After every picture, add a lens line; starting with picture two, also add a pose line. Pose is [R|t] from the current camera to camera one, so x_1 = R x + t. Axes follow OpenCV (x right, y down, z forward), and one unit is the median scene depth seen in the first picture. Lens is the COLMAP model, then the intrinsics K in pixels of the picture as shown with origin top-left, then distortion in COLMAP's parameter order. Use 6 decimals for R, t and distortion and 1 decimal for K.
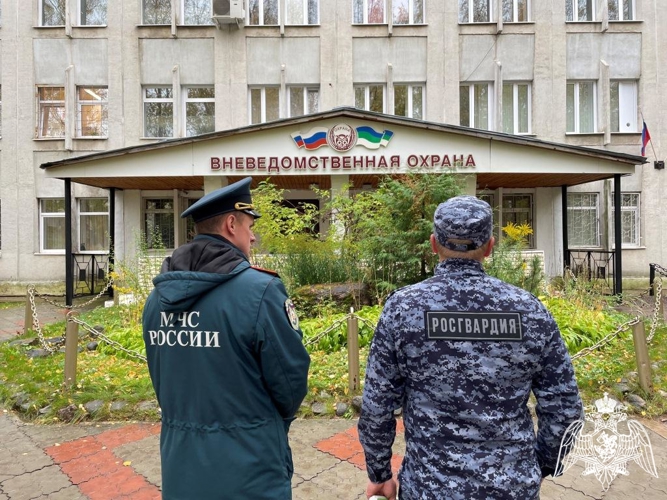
lens RADIAL K [[508.9, 0, 333.1], [0, 508.9, 247.6], [0, 0, 1]] dist [0.055966, -0.038039]
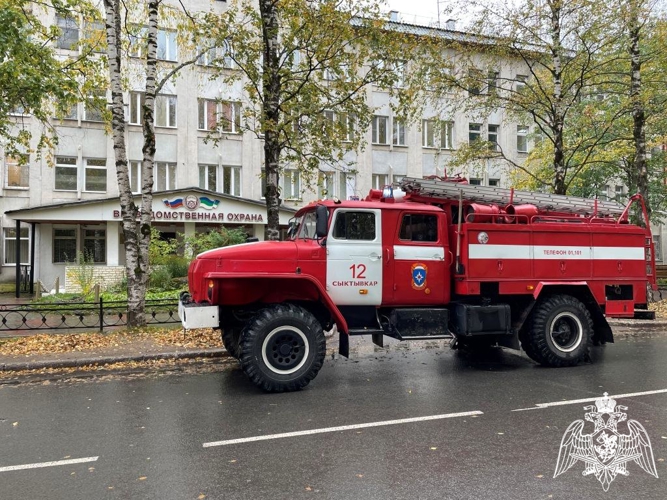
lens RADIAL K [[508.9, 0, 333.6], [0, 508.9, 249.5], [0, 0, 1]] dist [0.055966, -0.038039]
pose [[0.955098, 0.012669, 0.296018, -0.036646], [-0.004792, 0.999615, -0.027319, 0.003416], [-0.296250, 0.024674, 0.954792, -0.915380]]
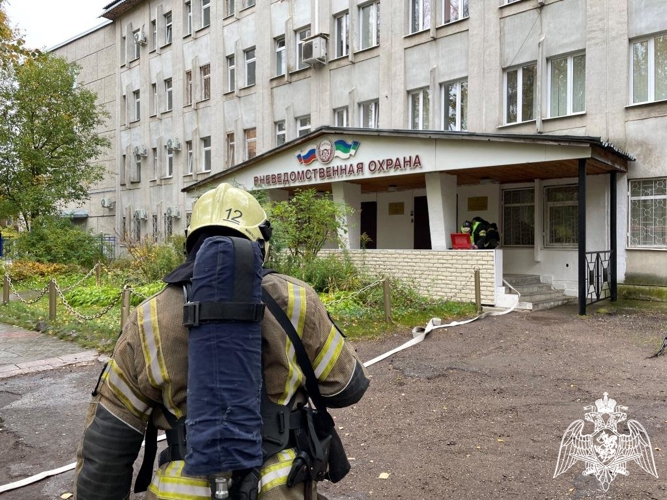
lens RADIAL K [[508.9, 0, 330.1], [0, 508.9, 251.3], [0, 0, 1]] dist [0.055966, -0.038039]
pose [[0.755536, 0.019964, -0.654803, 0.804438], [-0.011345, 0.999784, 0.017392, -0.004220], [0.655009, -0.005711, 0.755599, 0.107088]]
